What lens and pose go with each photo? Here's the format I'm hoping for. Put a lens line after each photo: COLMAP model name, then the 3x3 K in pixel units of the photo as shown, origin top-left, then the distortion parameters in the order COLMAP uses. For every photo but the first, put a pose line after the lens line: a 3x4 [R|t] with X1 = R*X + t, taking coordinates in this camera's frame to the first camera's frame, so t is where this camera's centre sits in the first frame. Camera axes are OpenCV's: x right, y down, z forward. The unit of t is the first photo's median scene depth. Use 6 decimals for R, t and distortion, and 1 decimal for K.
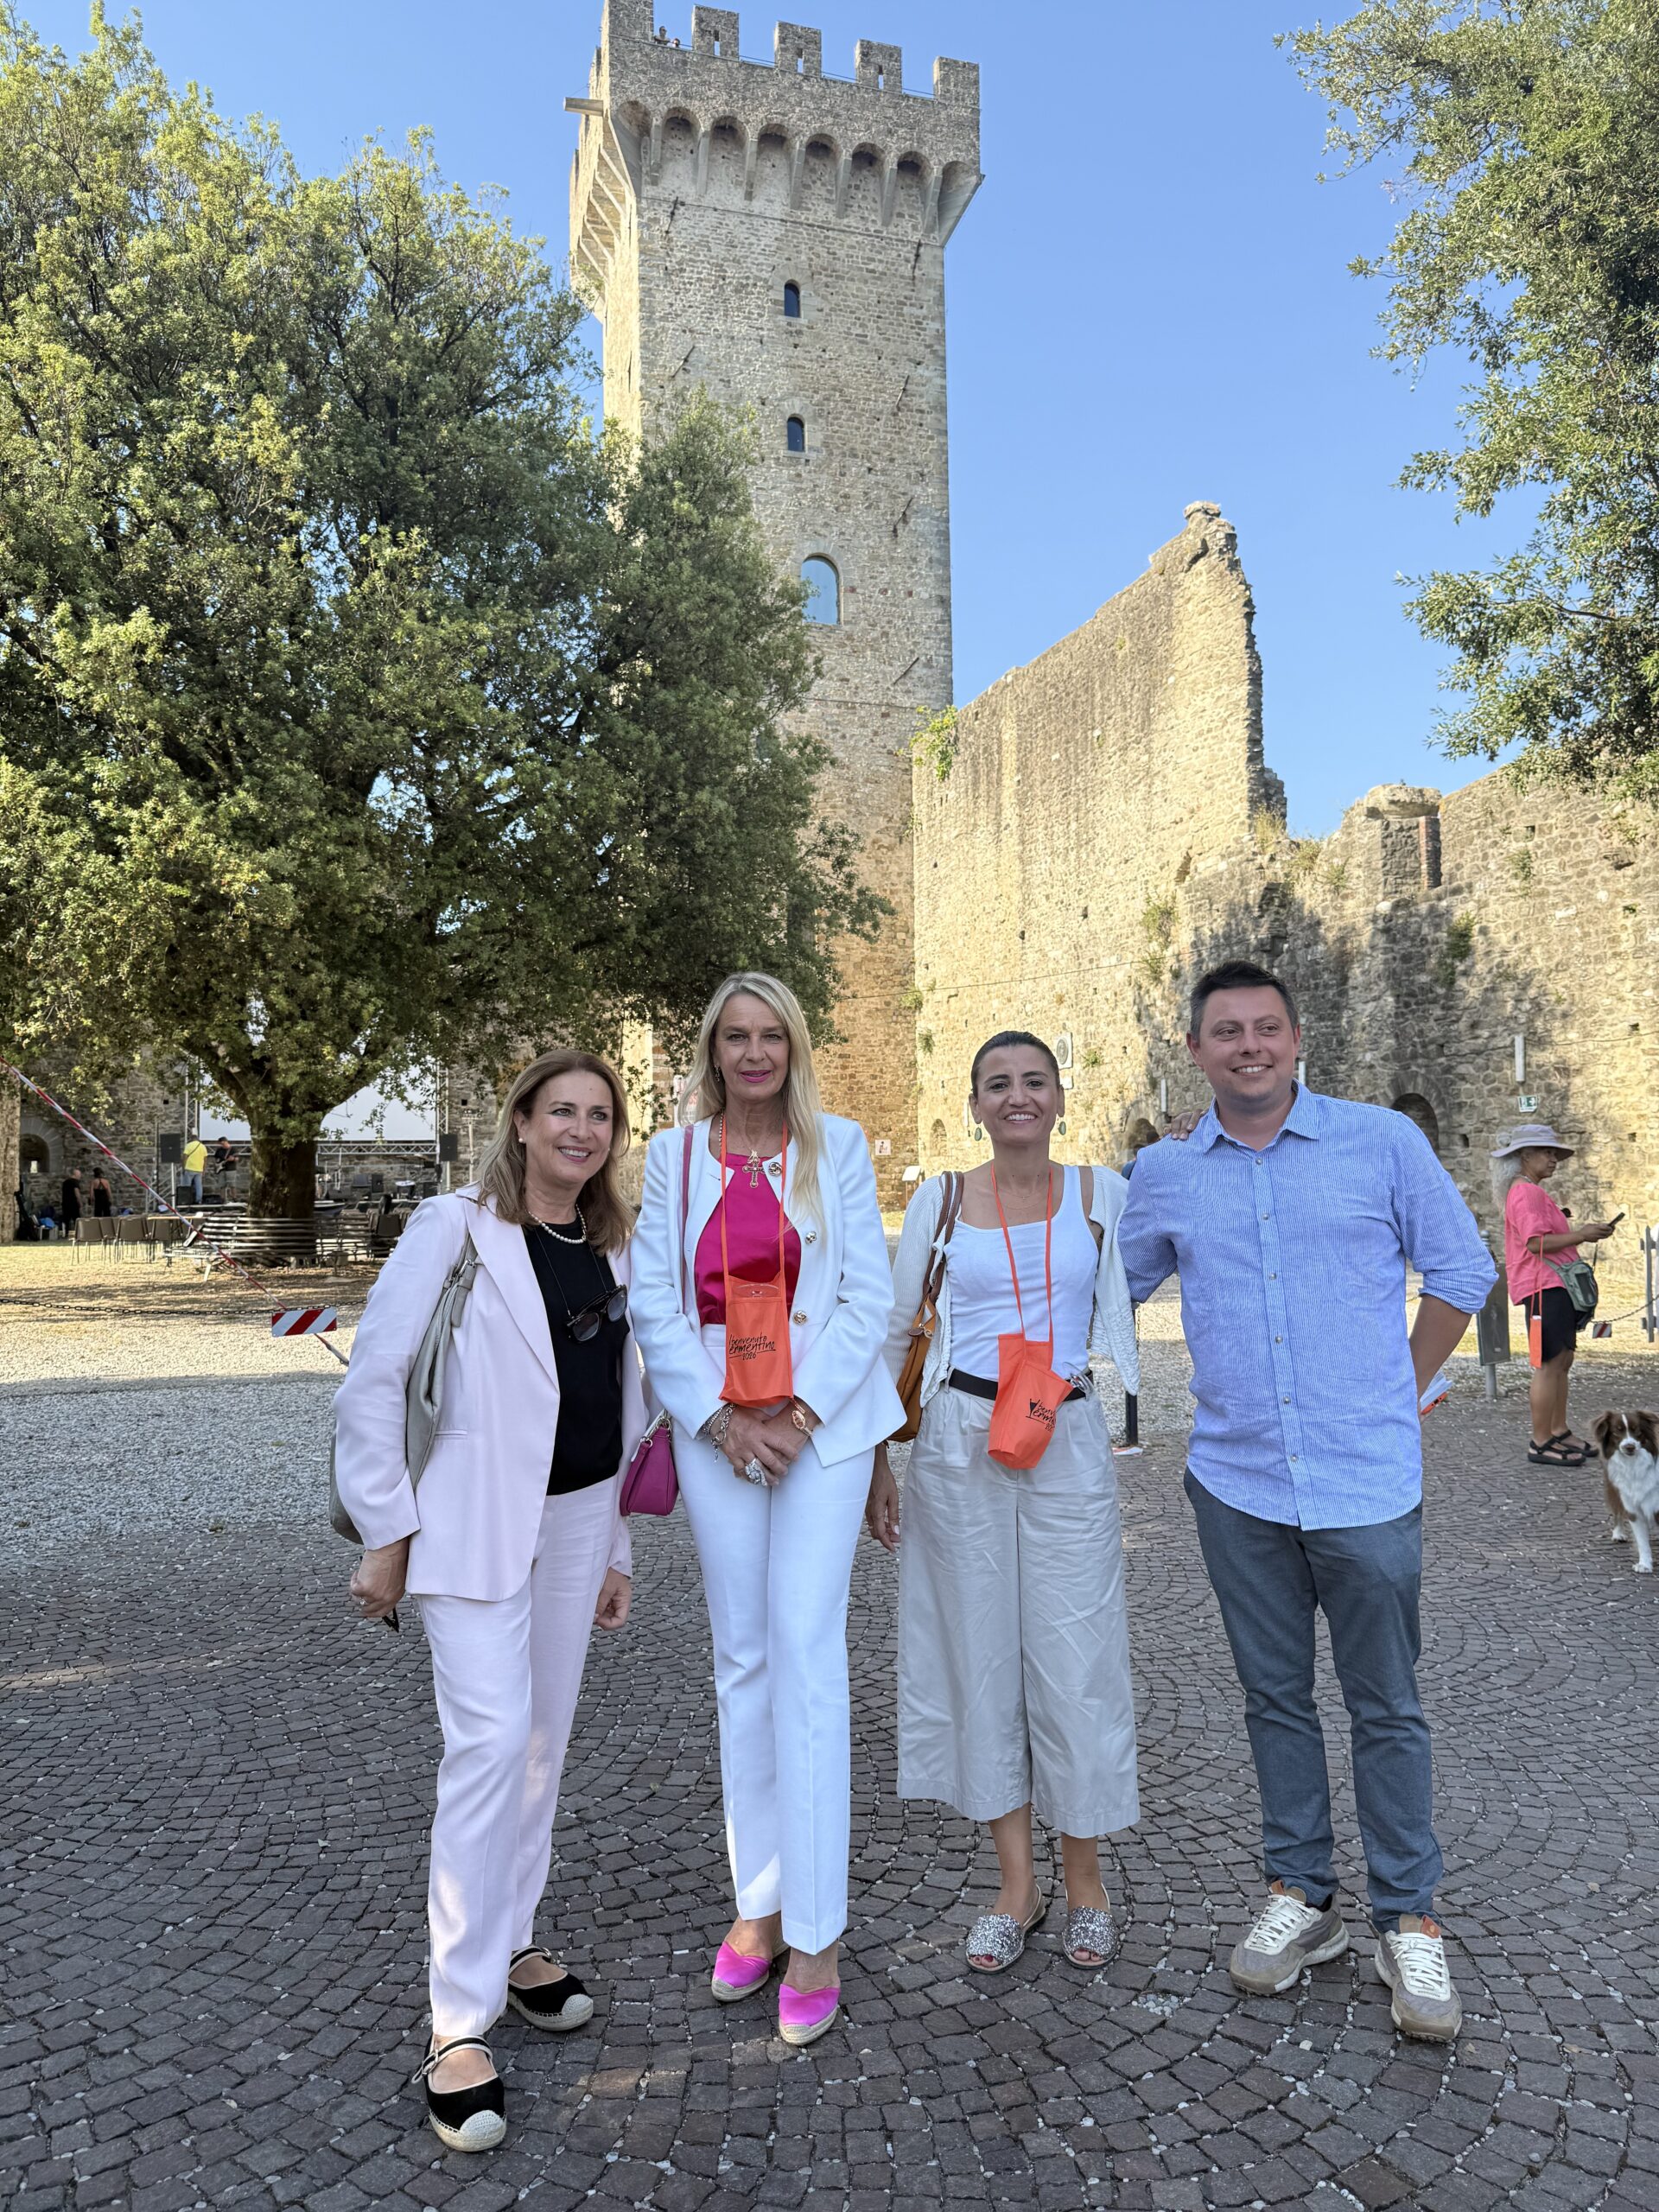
lens RADIAL K [[1545.3, 0, 829.1], [0, 1545.3, 1112.0], [0, 0, 1]] dist [-0.025464, 0.002675]
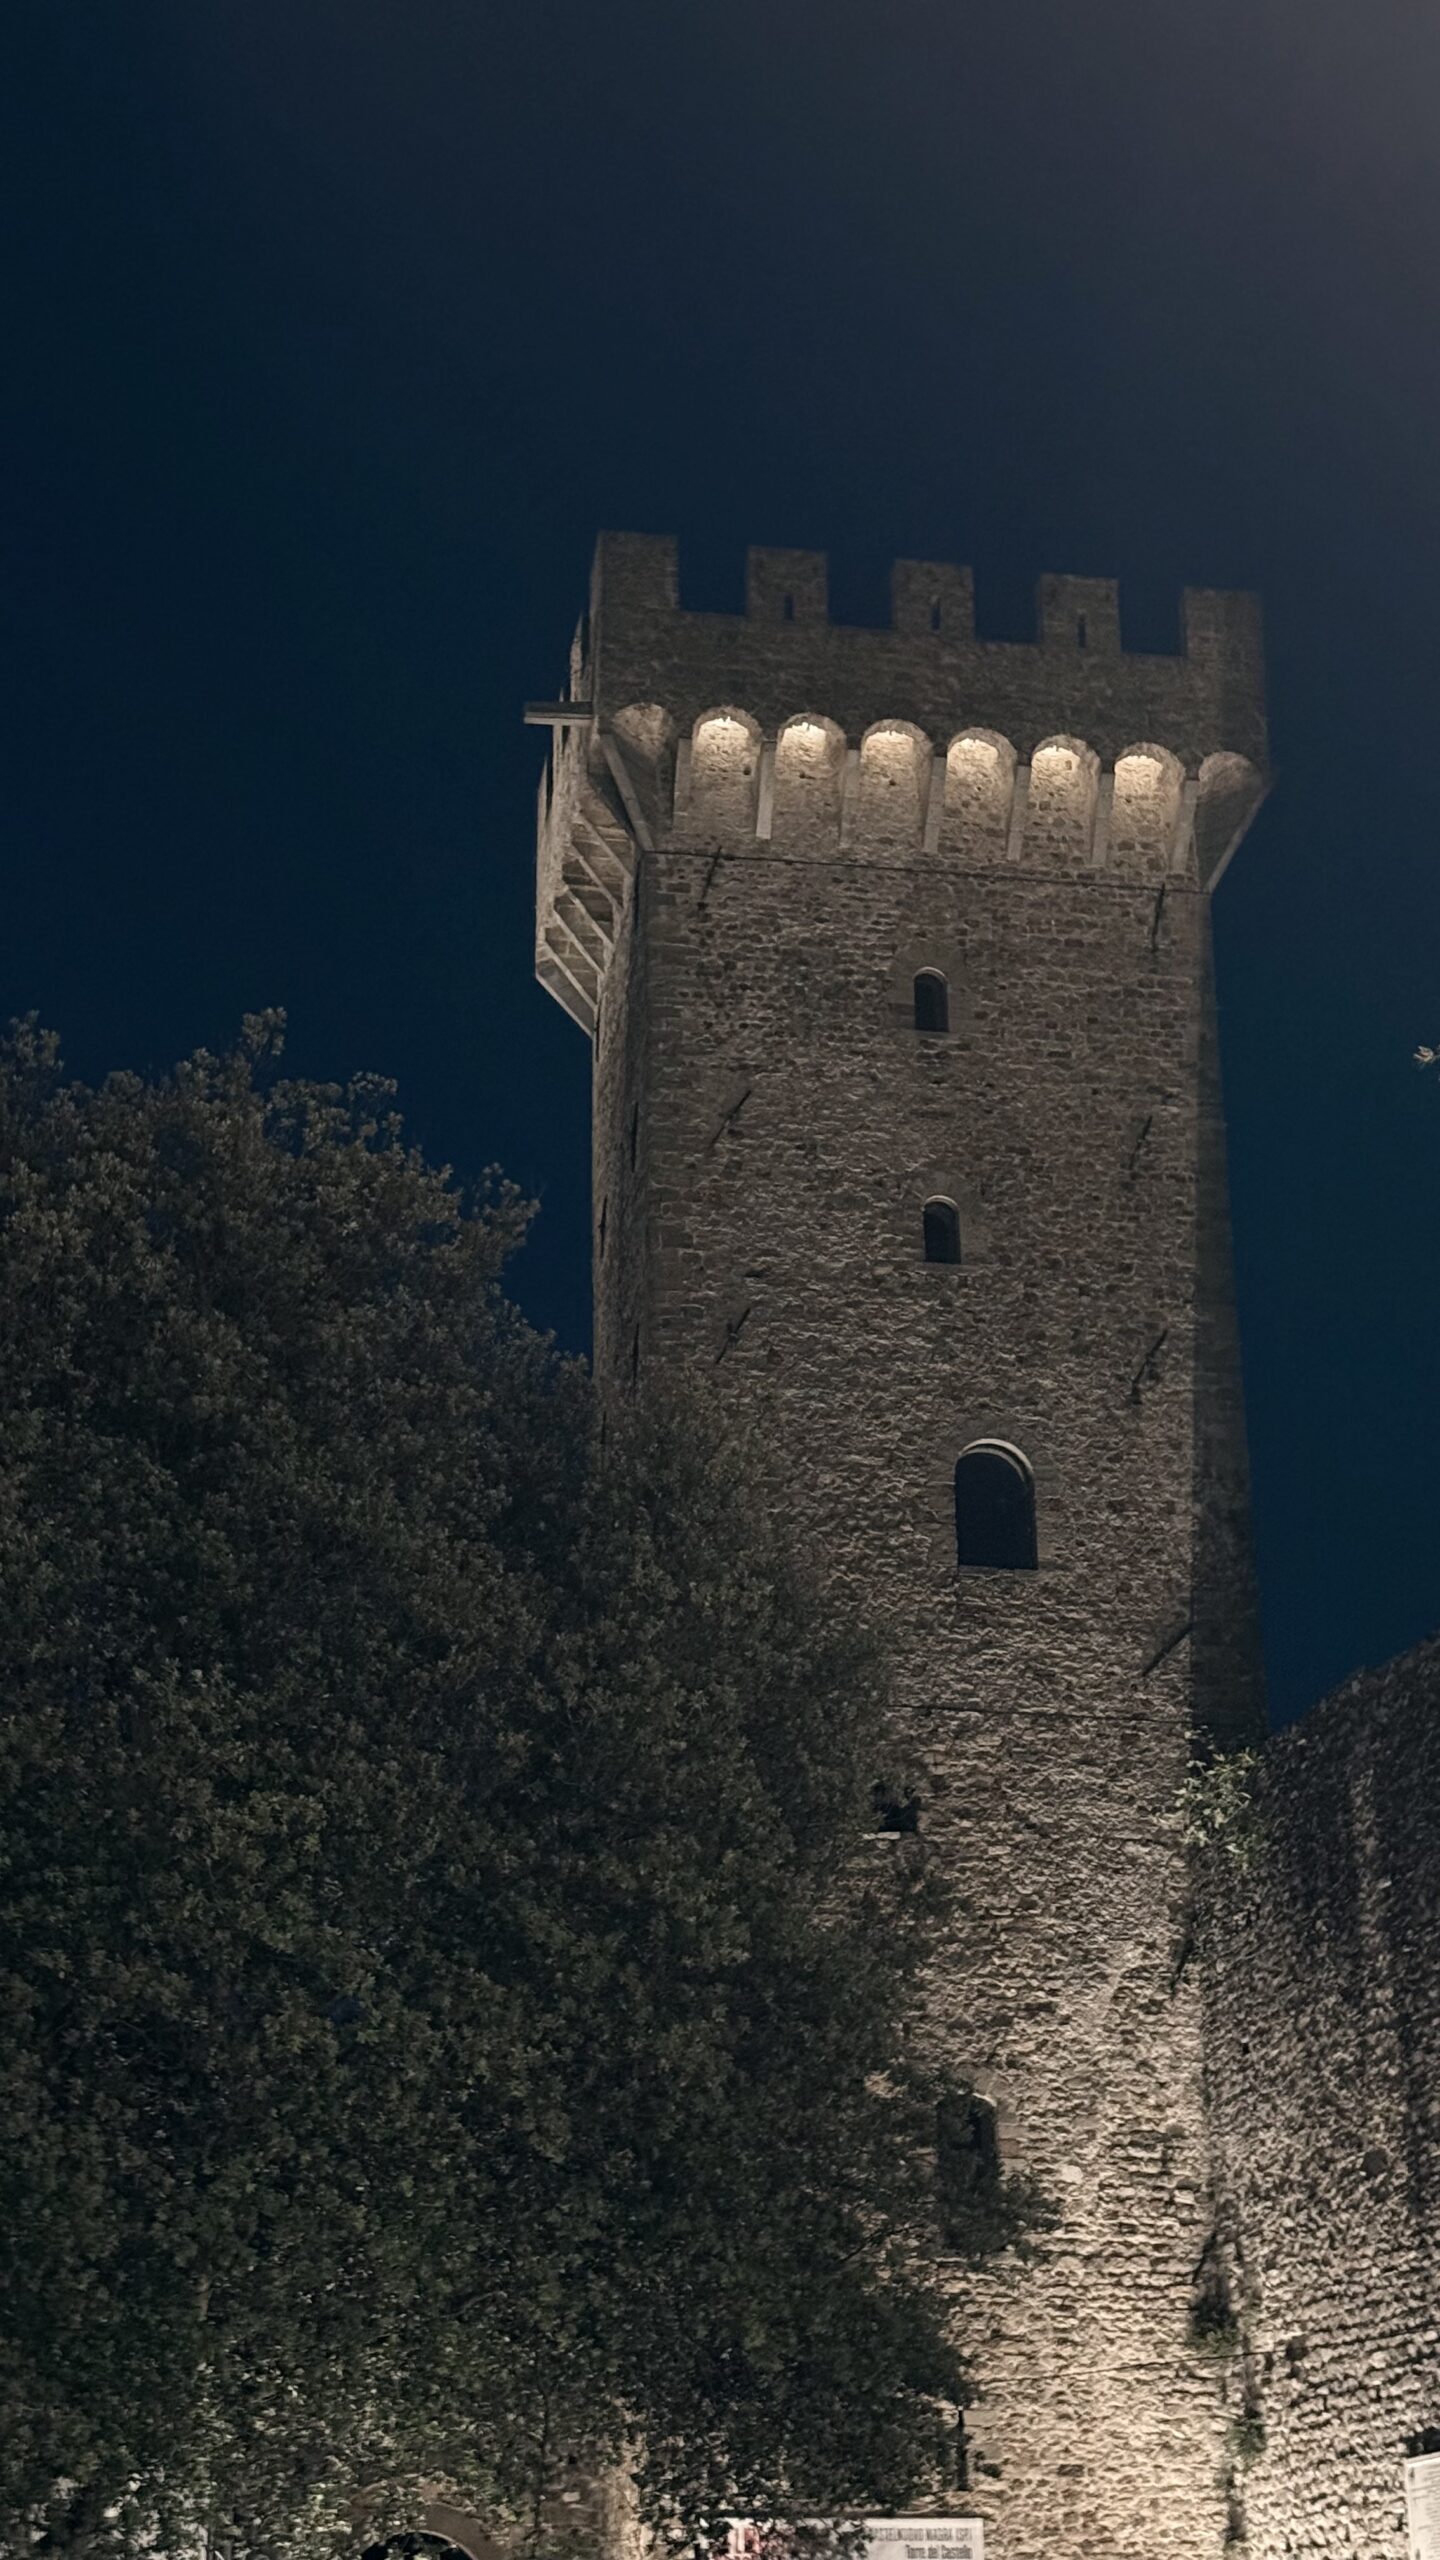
lens RADIAL K [[3539.0, 0, 724.3], [0, 3539.0, 1279.5], [0, 0, 1]] dist [0.096652, 0.000000]
pose [[0.992284, -0.040728, -0.117102, 0.047514], [-0.001219, 0.941256, -0.337692, -0.009599], [0.123977, 0.335229, 0.933944, -0.157161]]
